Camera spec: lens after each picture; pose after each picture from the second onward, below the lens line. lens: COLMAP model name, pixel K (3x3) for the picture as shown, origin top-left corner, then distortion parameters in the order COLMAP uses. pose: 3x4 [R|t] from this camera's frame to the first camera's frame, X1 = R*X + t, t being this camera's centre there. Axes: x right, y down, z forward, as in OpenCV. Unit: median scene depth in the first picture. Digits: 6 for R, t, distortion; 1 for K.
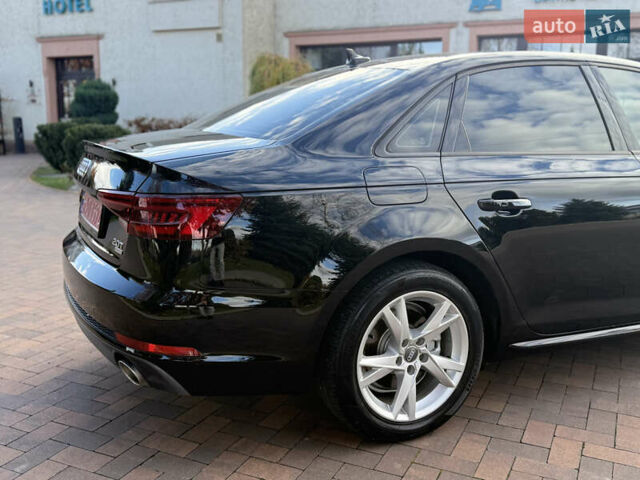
lens RADIAL K [[647.3, 0, 320.0], [0, 647.3, 240.0], [0, 0, 1]] dist [0.141581, -0.290898]
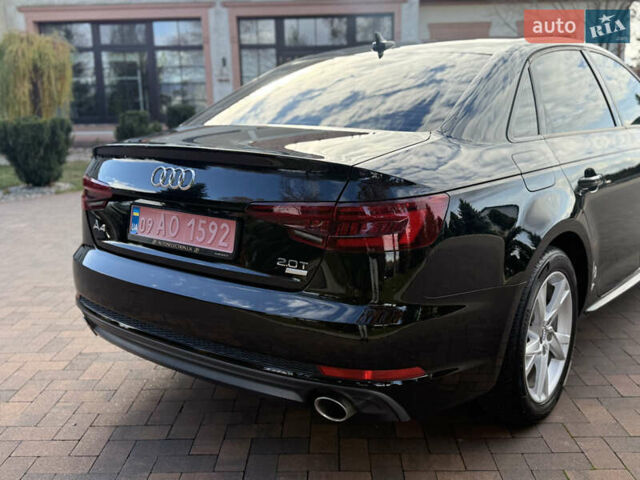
lens RADIAL K [[647.3, 0, 320.0], [0, 647.3, 240.0], [0, 0, 1]] dist [0.141581, -0.290898]
pose [[0.911669, -0.113728, 0.394875, -0.474706], [0.102266, 0.993498, 0.050031, -0.050260], [-0.397997, -0.005229, 0.917372, 0.164276]]
